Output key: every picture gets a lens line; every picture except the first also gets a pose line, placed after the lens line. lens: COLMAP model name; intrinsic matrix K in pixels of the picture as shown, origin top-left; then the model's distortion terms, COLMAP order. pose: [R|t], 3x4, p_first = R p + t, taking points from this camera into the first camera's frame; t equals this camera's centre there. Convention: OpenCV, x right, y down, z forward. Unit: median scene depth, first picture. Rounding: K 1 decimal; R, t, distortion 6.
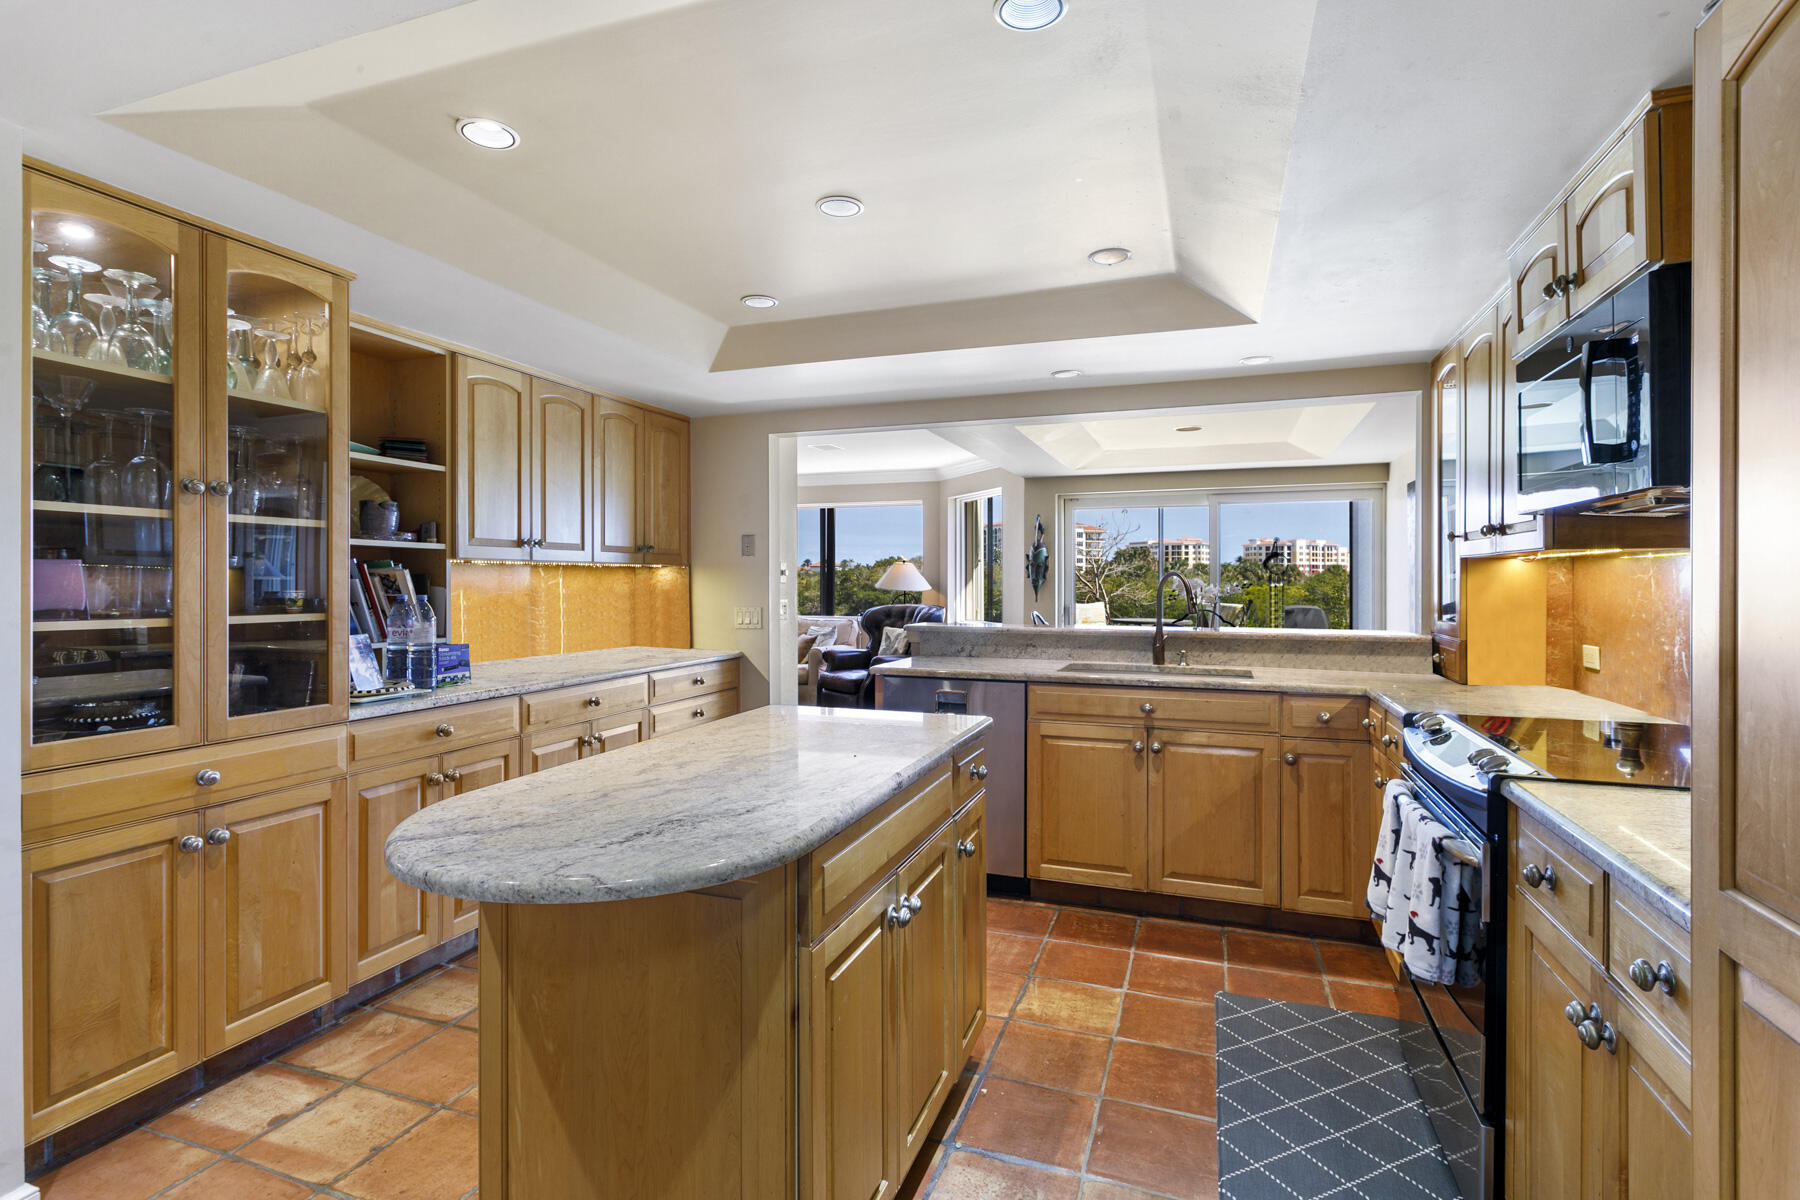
lens RADIAL K [[874.5, 0, 895.0], [0, 874.5, 592.7], [0, 0, 1]] dist [-0.001332, 0.002317]
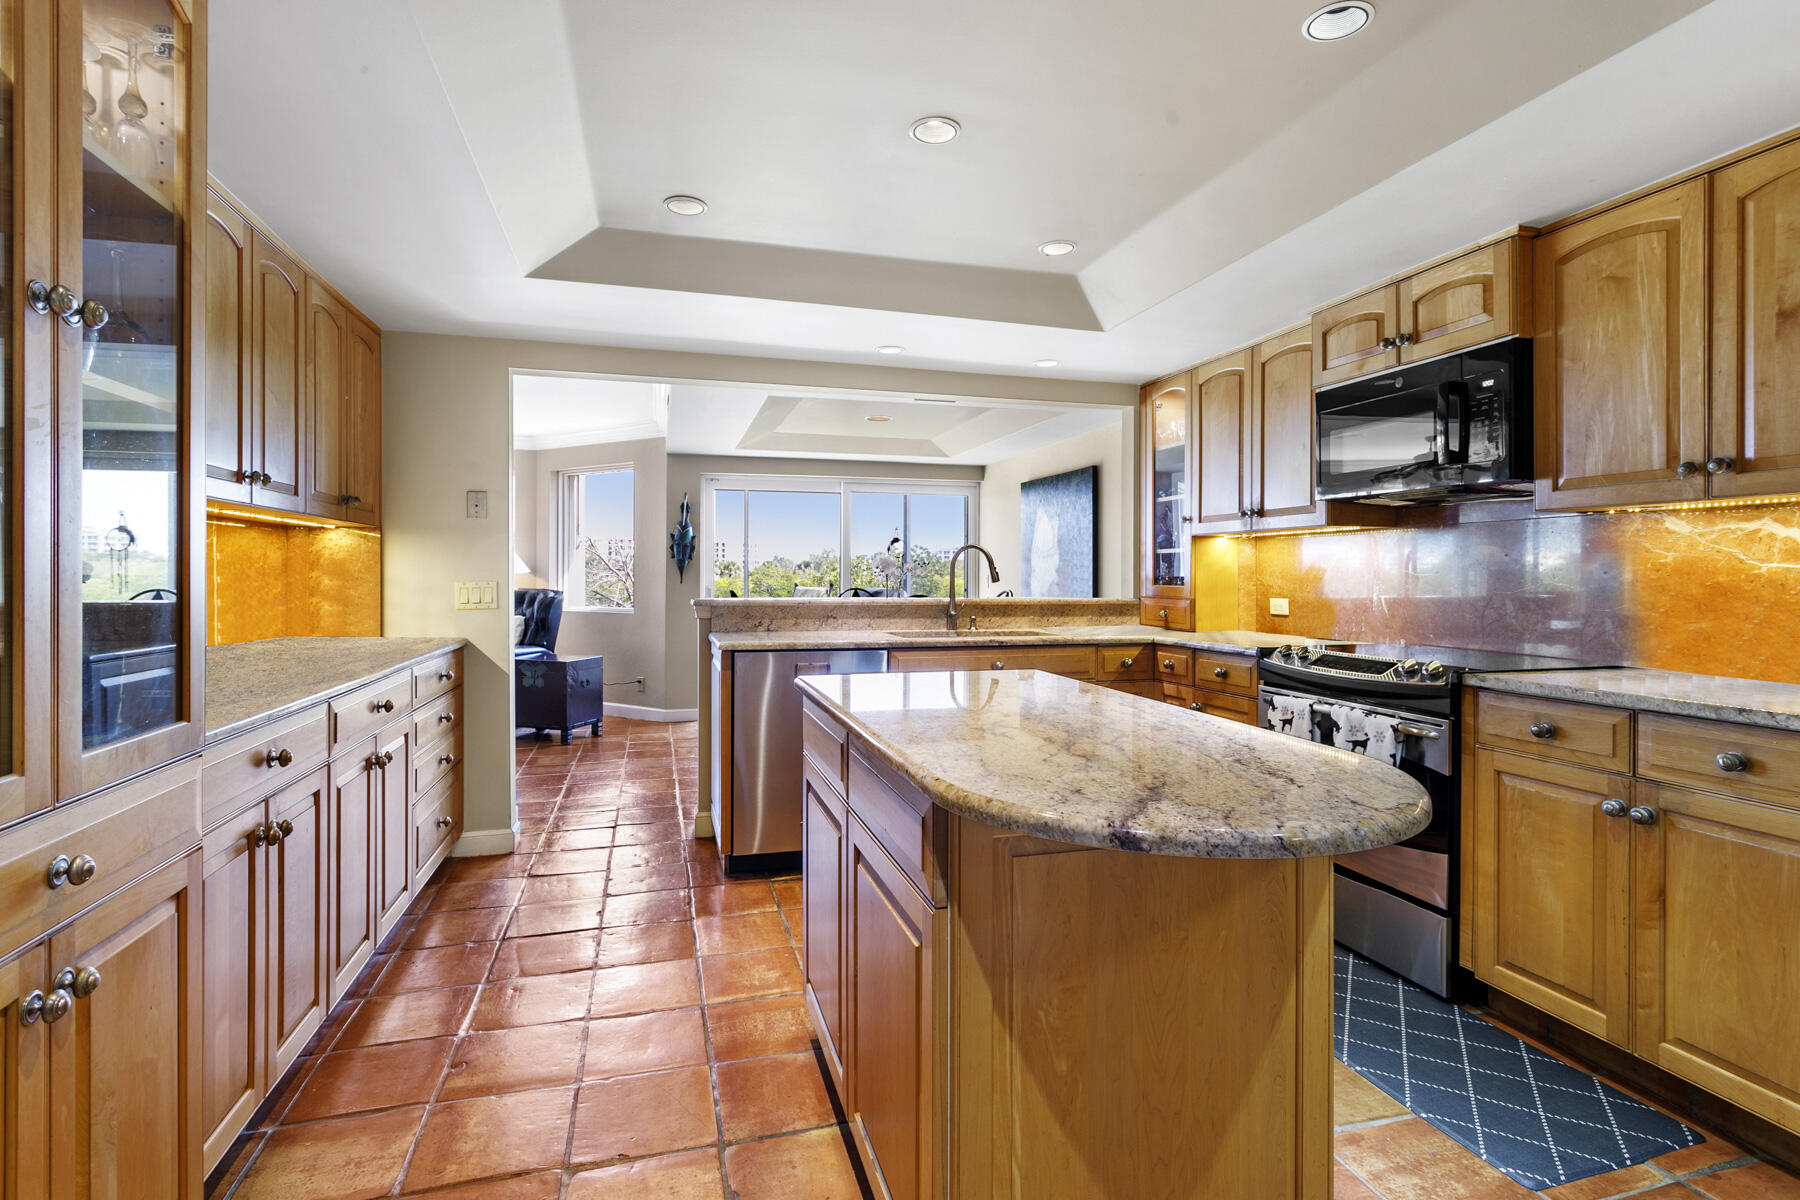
lens RADIAL K [[874.5, 0, 857.5], [0, 874.5, 588.2], [0, 0, 1]] dist [-0.001332, 0.002317]
pose [[0.807617, -0.004285, 0.589691, -0.525110], [0.005396, 0.999985, -0.000123, 0.035712], [-0.589682, 0.003281, 0.807629, 0.228897]]
